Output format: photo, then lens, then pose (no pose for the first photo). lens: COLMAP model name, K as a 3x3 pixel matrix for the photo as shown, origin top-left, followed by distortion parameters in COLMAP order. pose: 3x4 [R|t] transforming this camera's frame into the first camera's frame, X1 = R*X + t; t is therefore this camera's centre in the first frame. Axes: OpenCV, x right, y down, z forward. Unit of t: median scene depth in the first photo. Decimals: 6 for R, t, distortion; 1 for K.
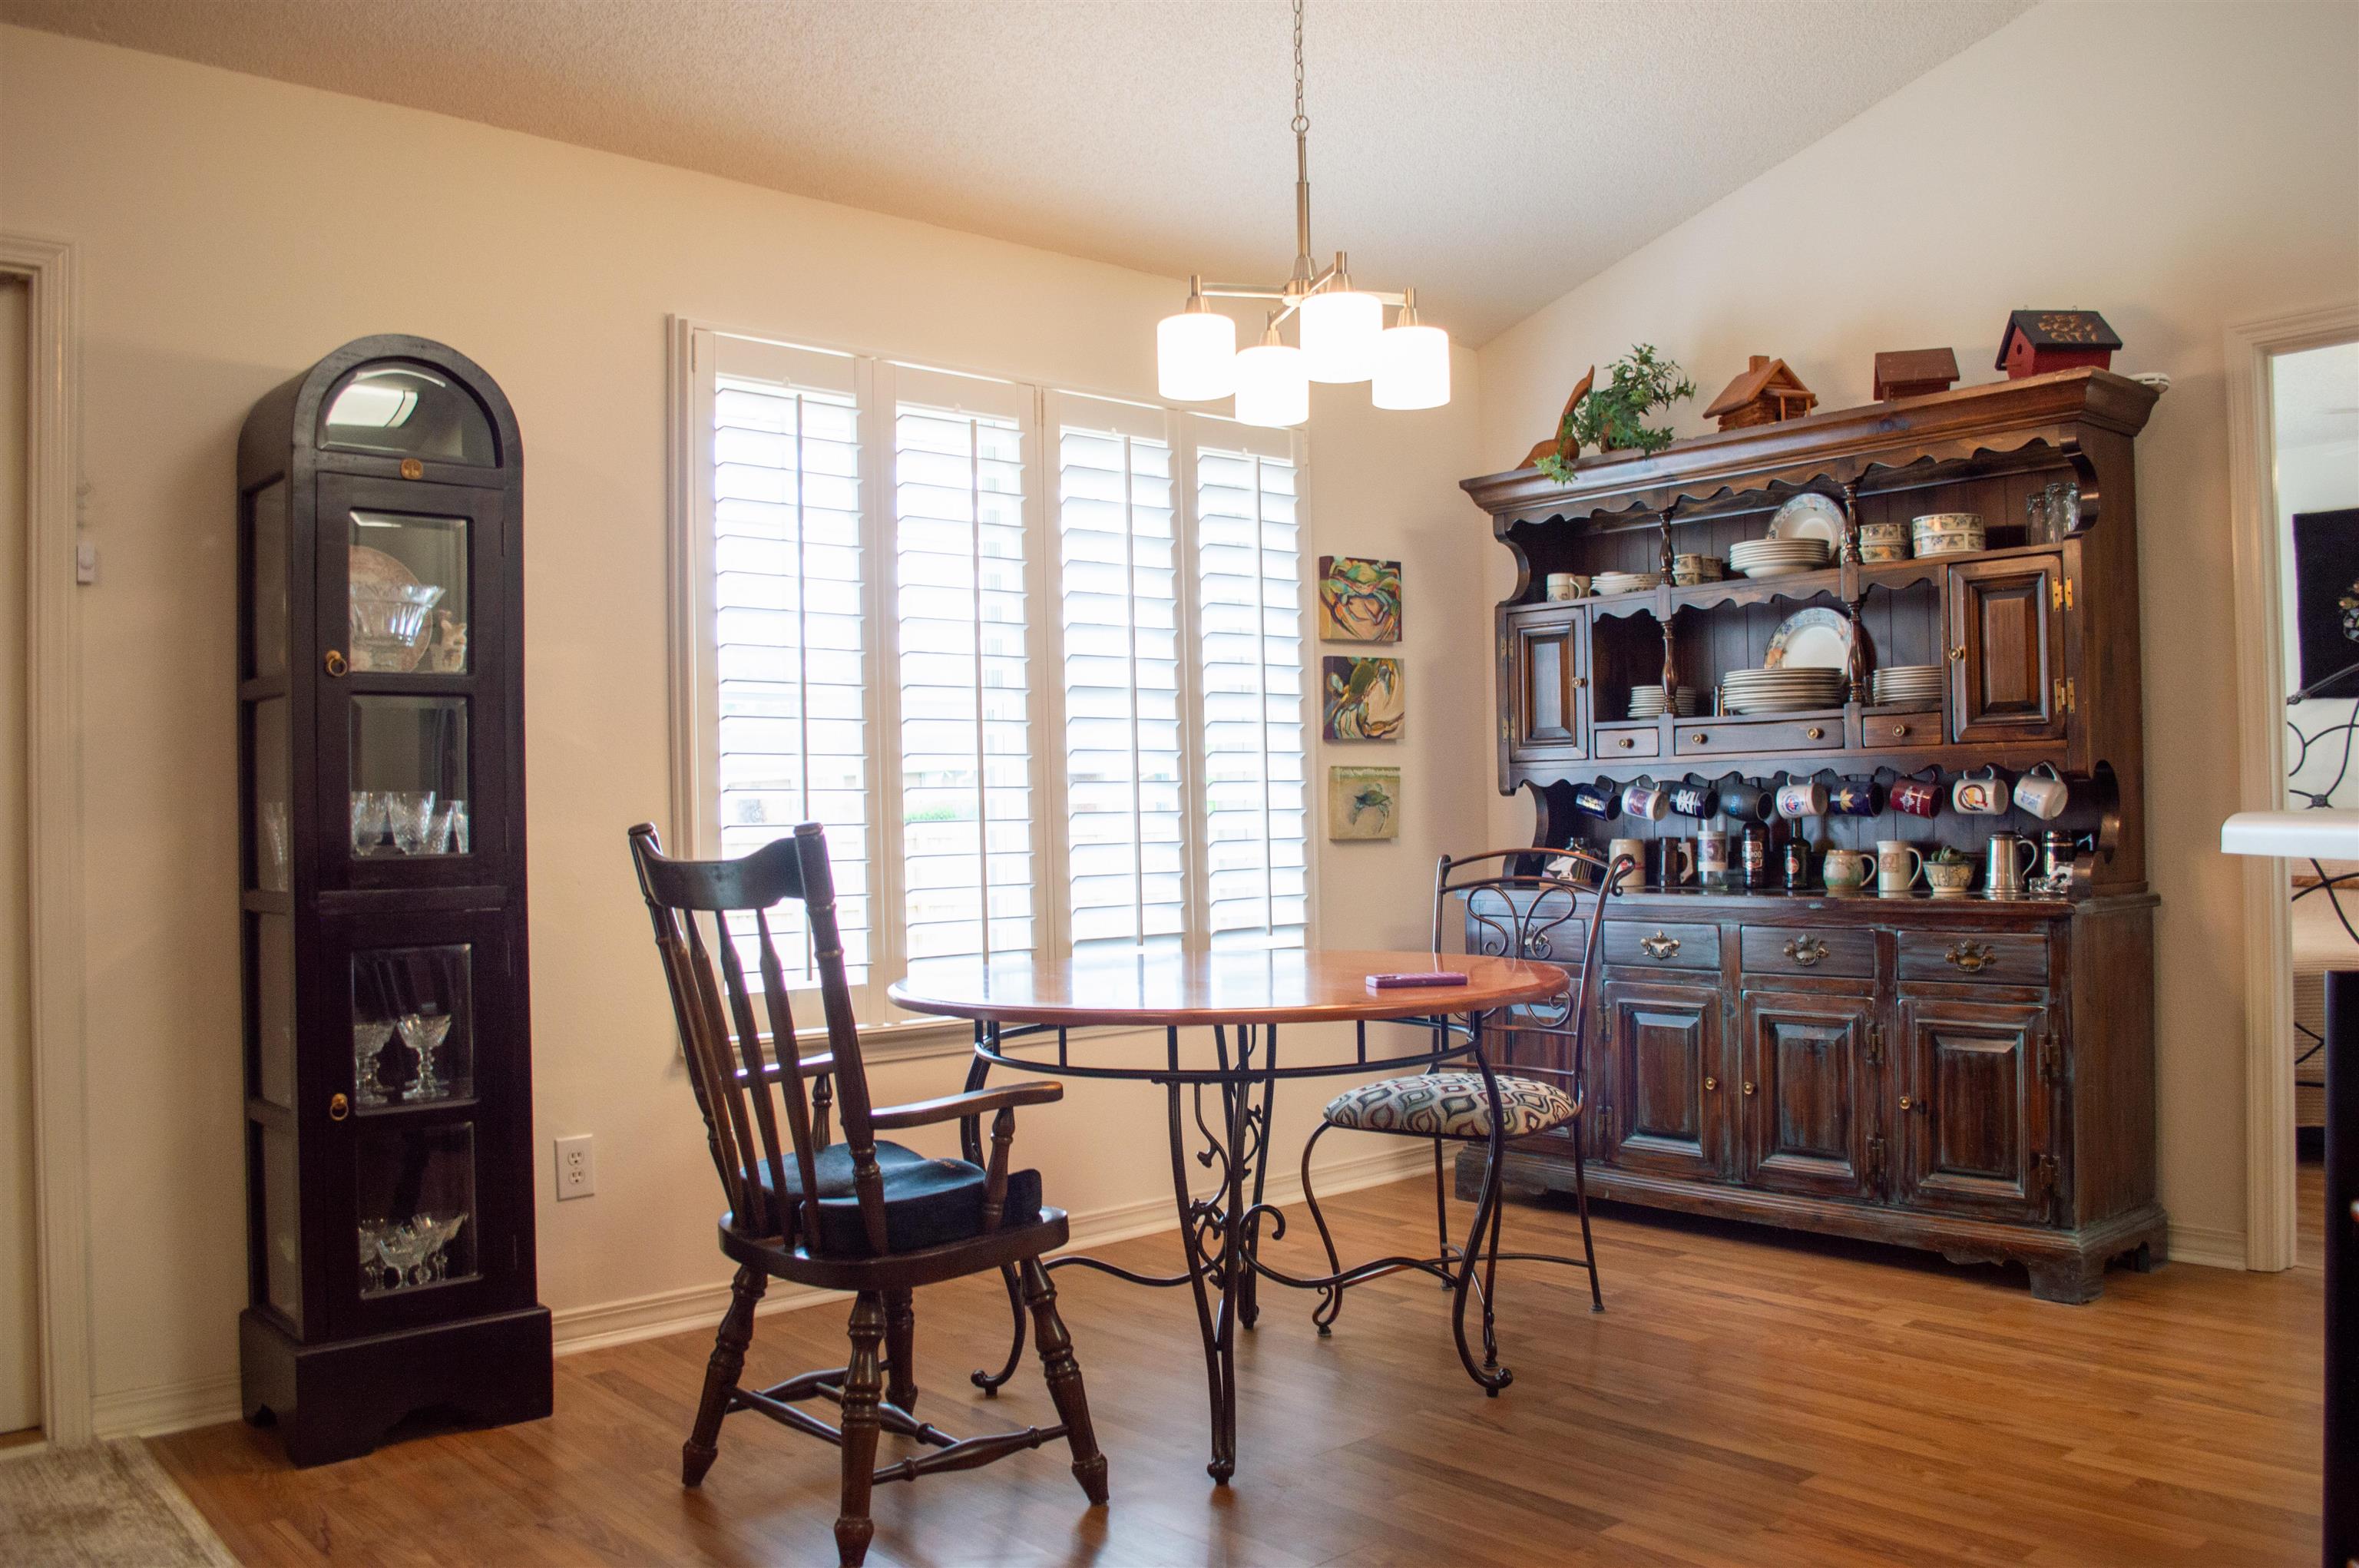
lens RADIAL K [[1884.3, 0, 1179.5], [0, 1884.3, 784.0], [0, 0, 1]] dist [-0.083518, 0.011787]
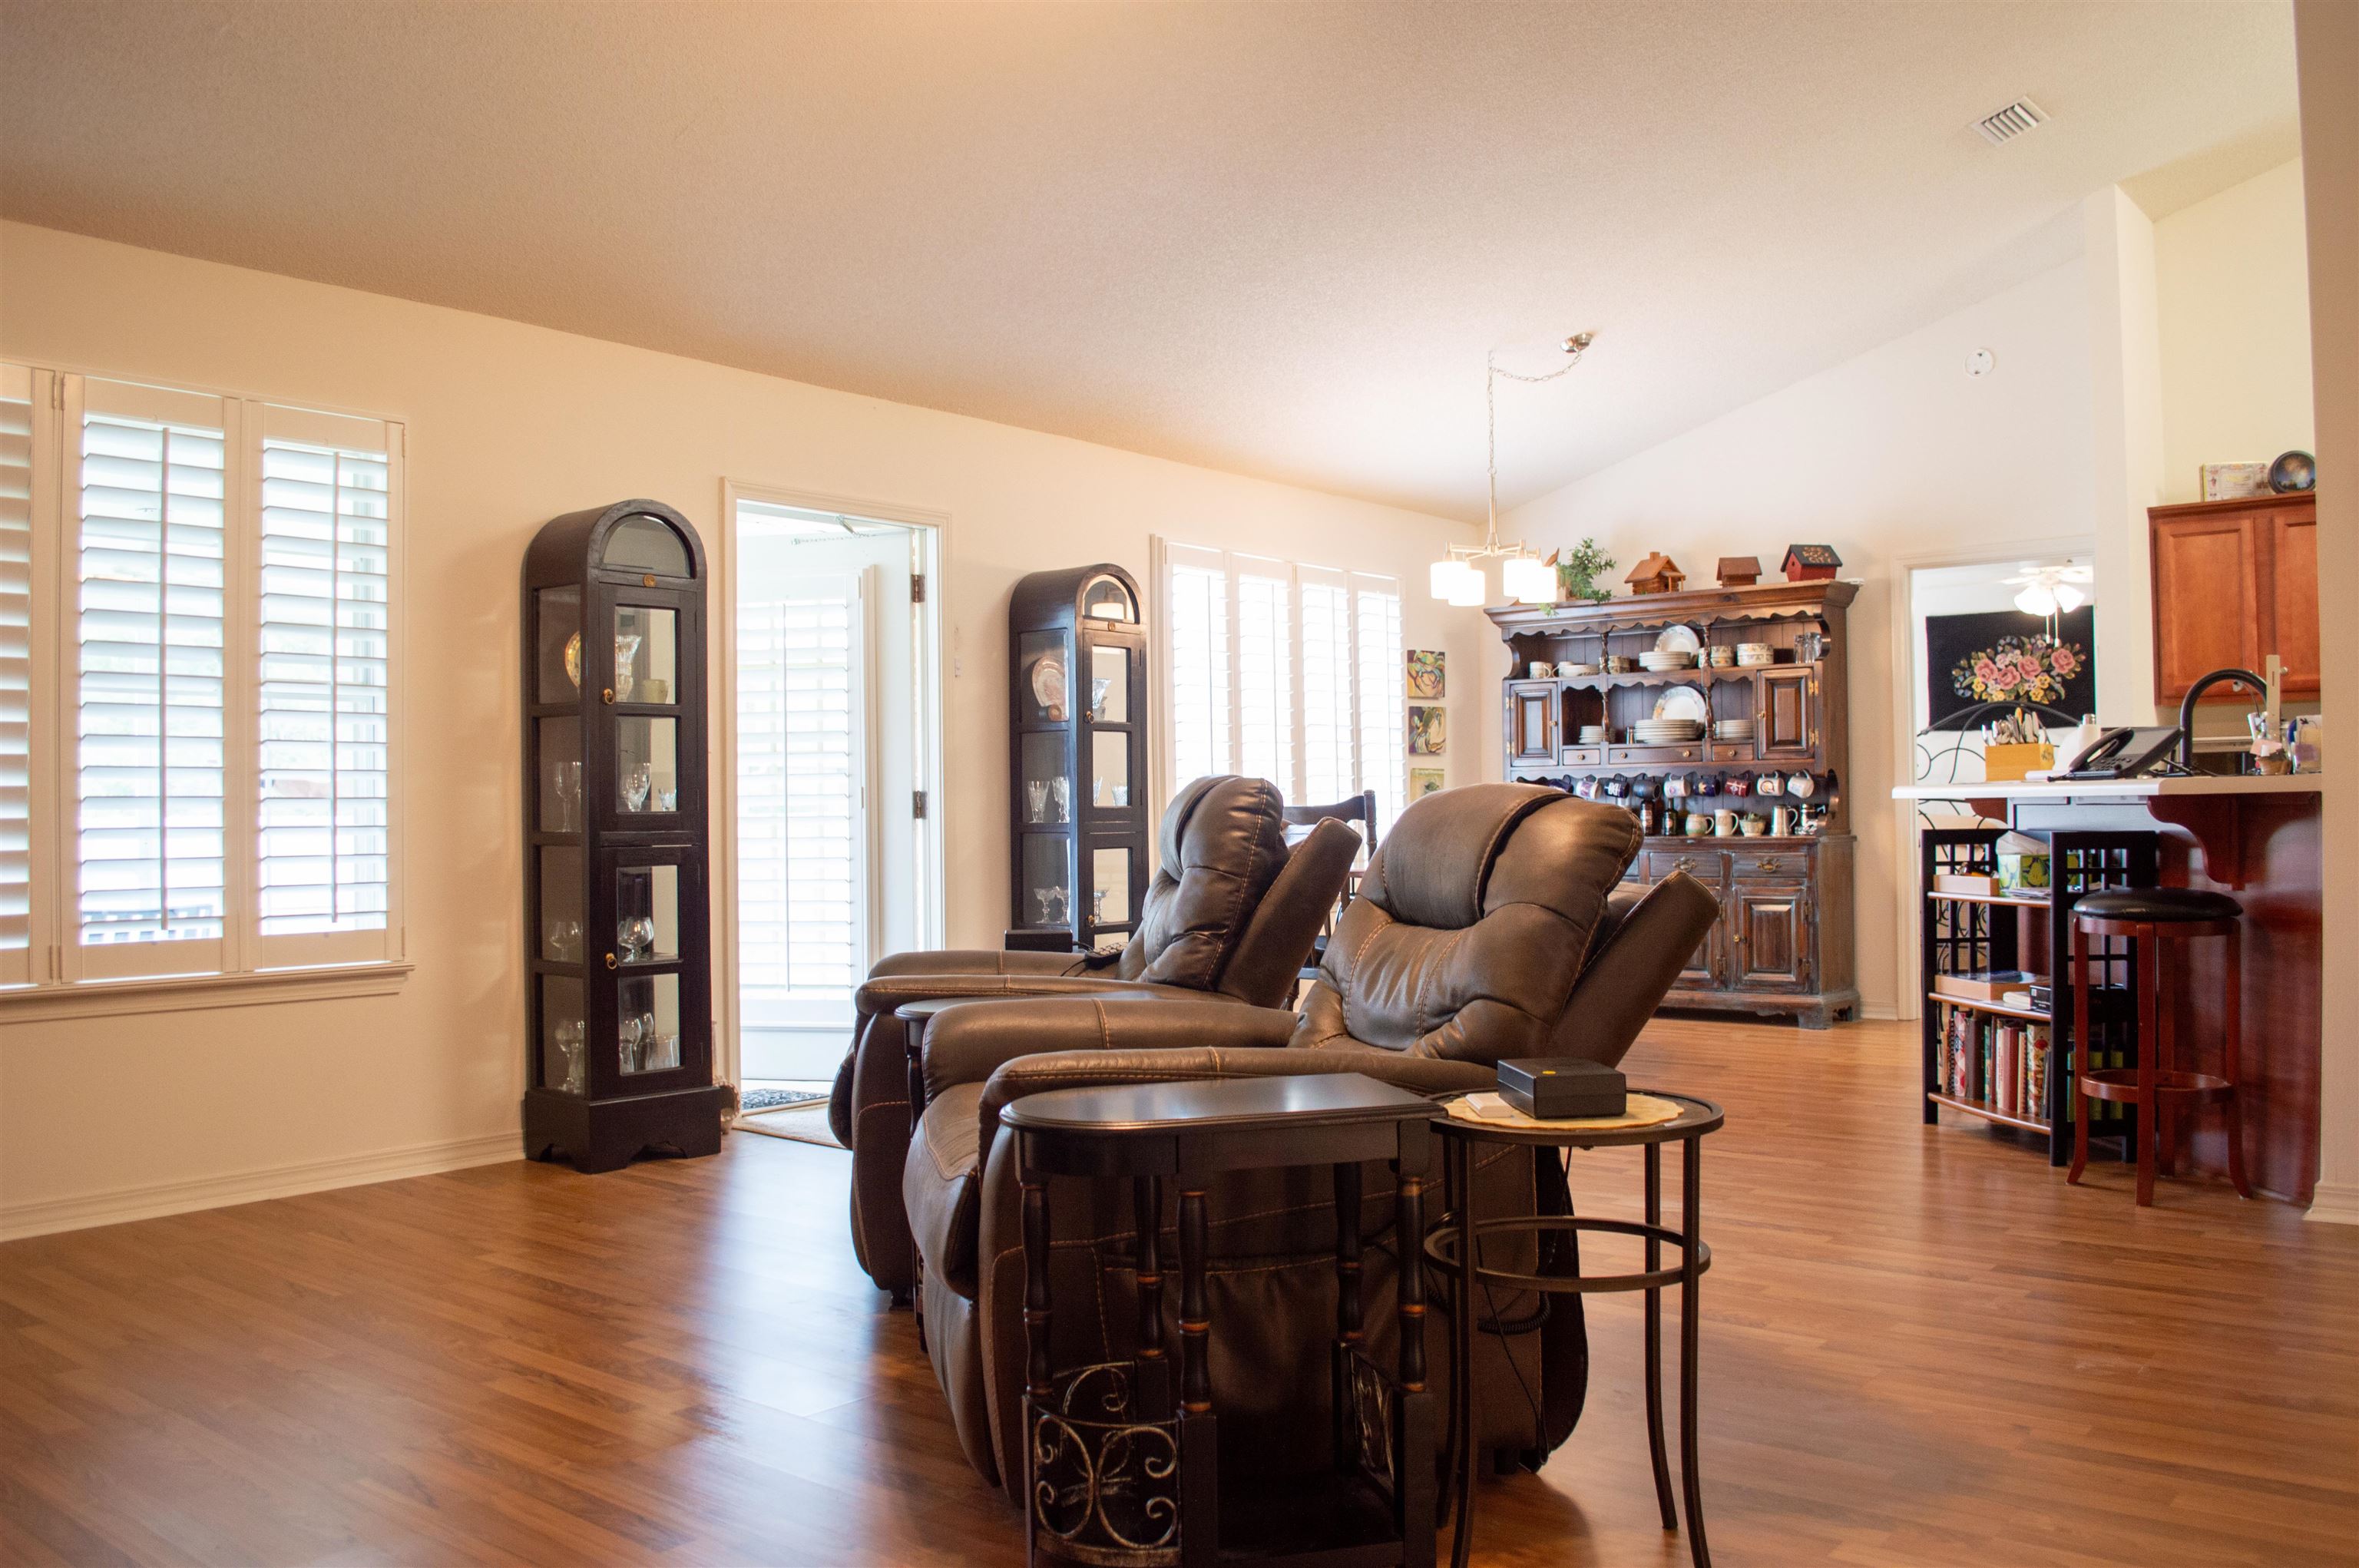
lens RADIAL K [[1884.3, 0, 1179.5], [0, 1884.3, 784.0], [0, 0, 1]] dist [-0.083518, 0.011787]
pose [[0.986811, 0.007818, 0.161685, -0.485390], [-0.007787, 0.999969, -0.000827, 0.009920], [-0.161687, -0.000443, 0.986842, -0.820177]]
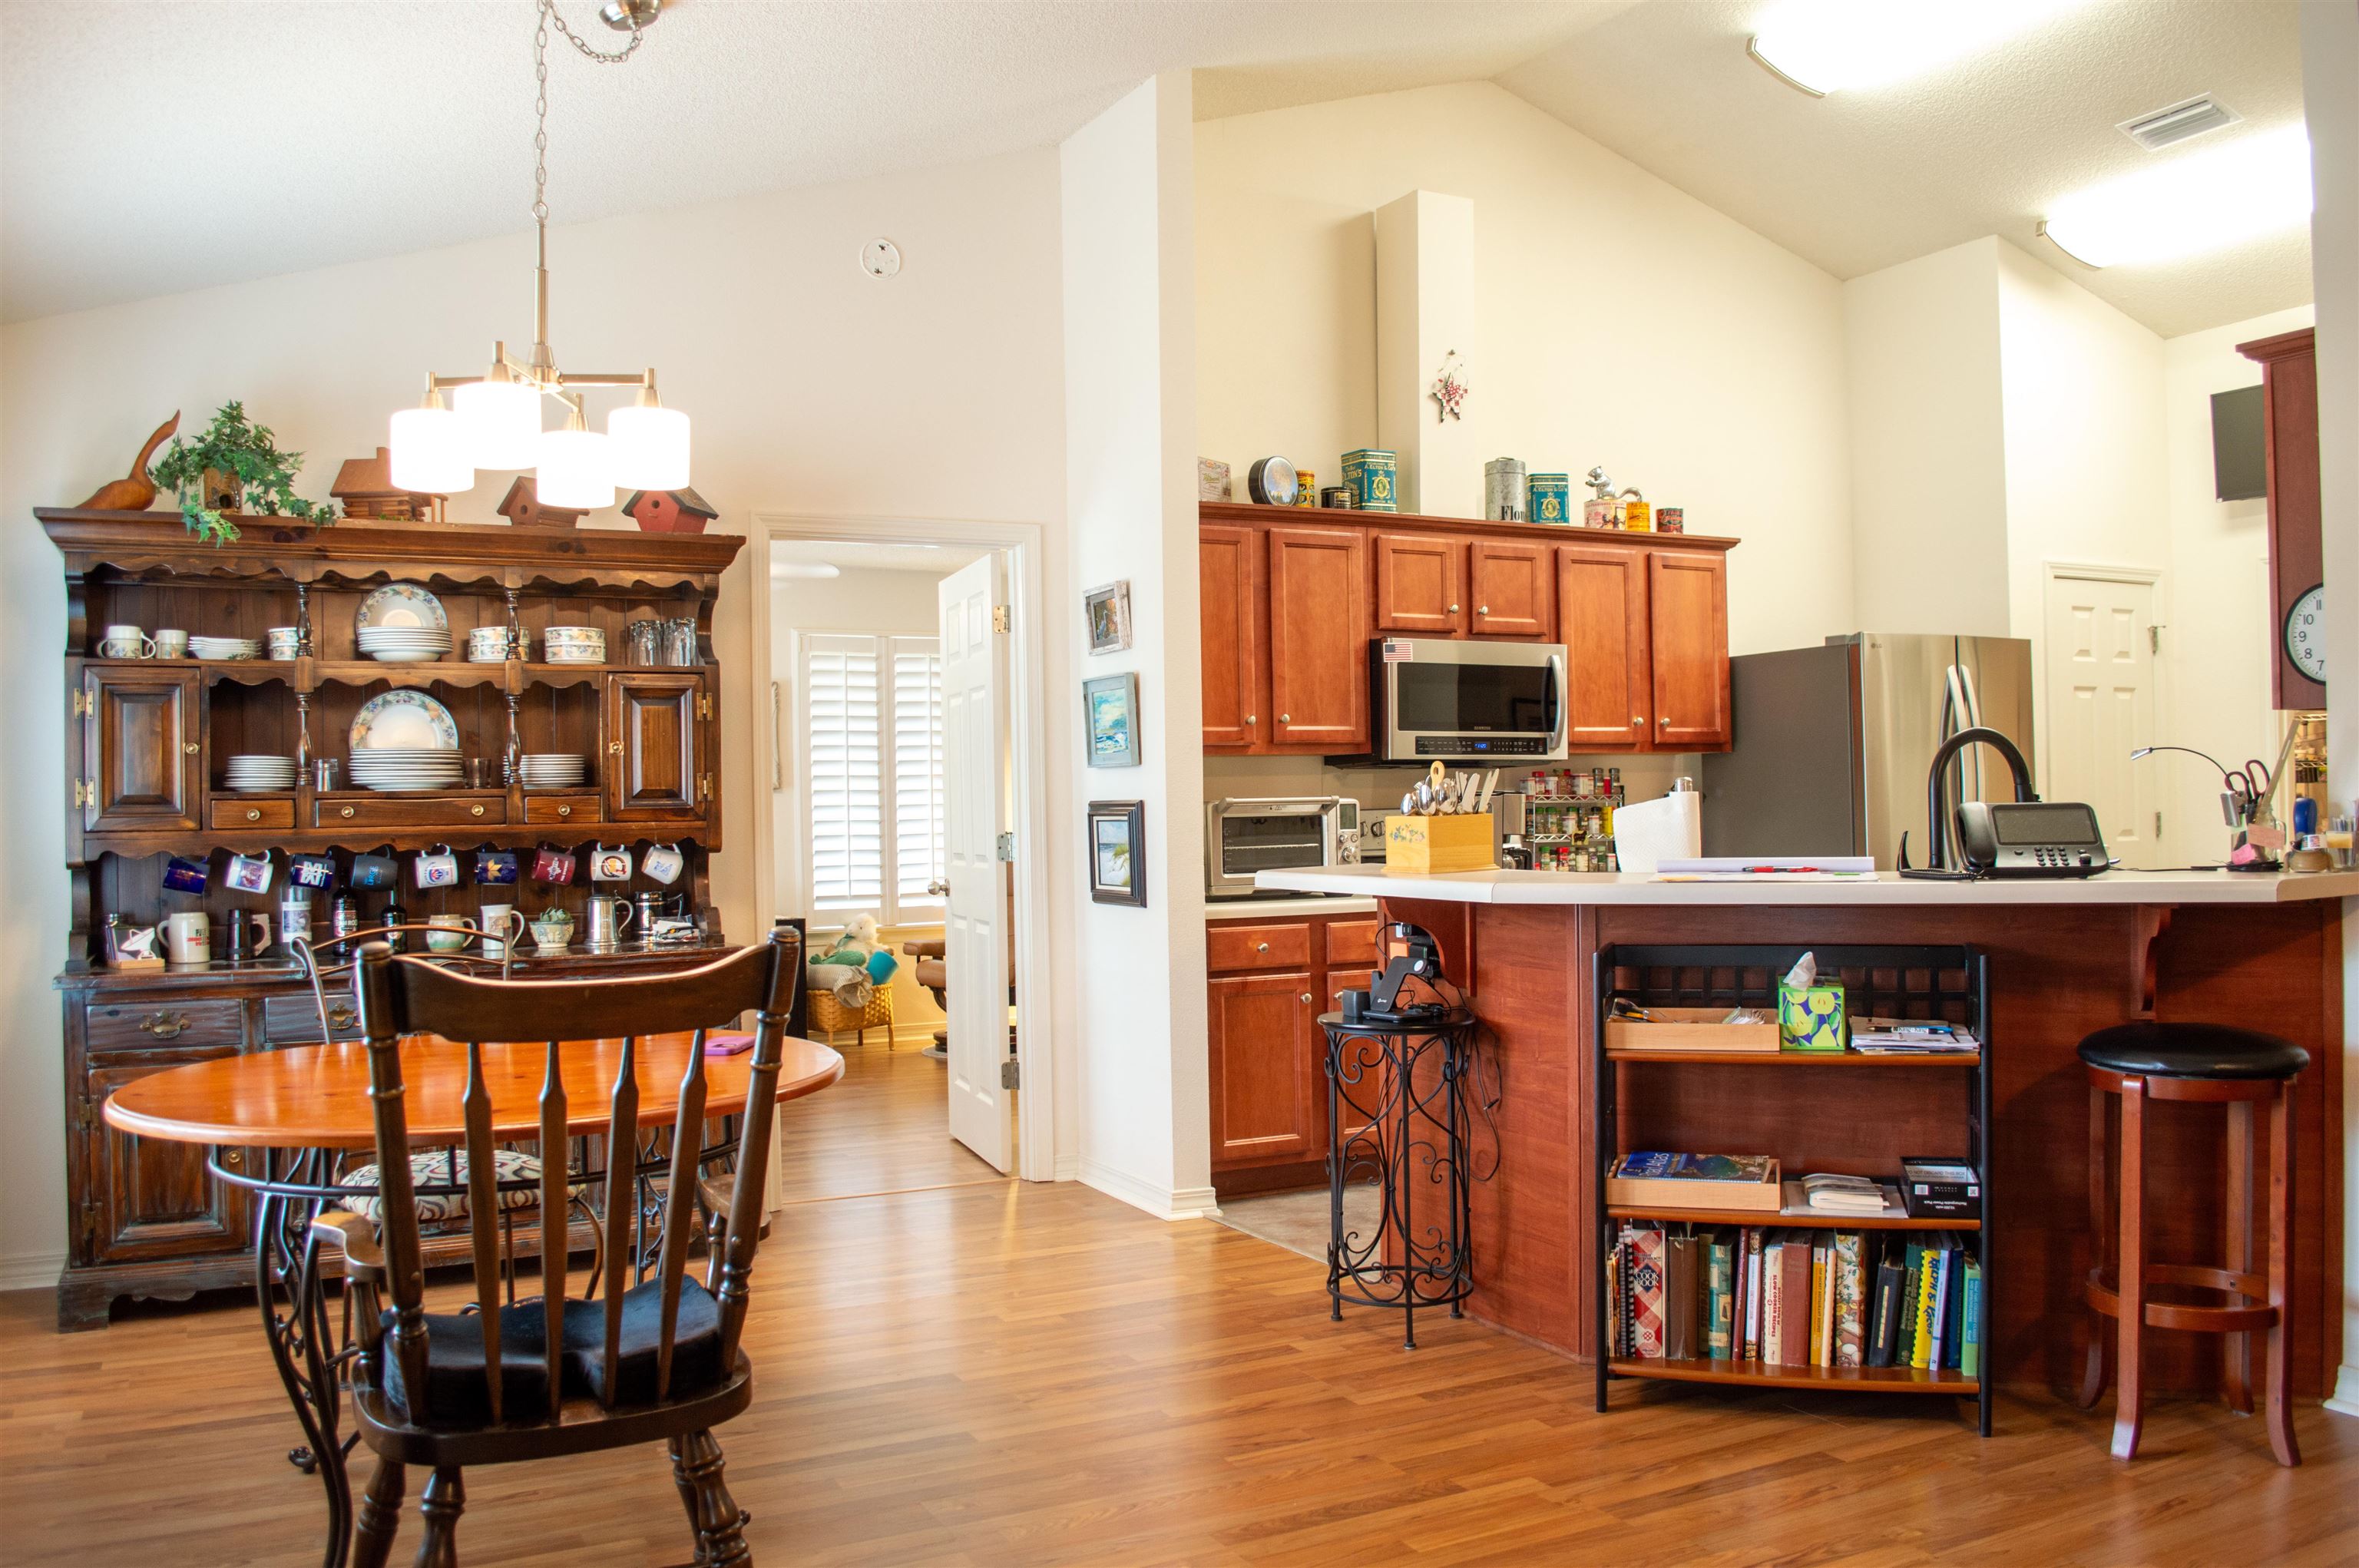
lens RADIAL K [[1884.3, 0, 1179.5], [0, 1884.3, 784.0], [0, 0, 1]] dist [-0.083518, 0.011787]
pose [[0.247022, 0.024233, 0.968707, -0.612434], [-0.003769, 0.999704, -0.024047, -0.017248], [-0.969003, 0.002290, 0.247040, 0.319646]]
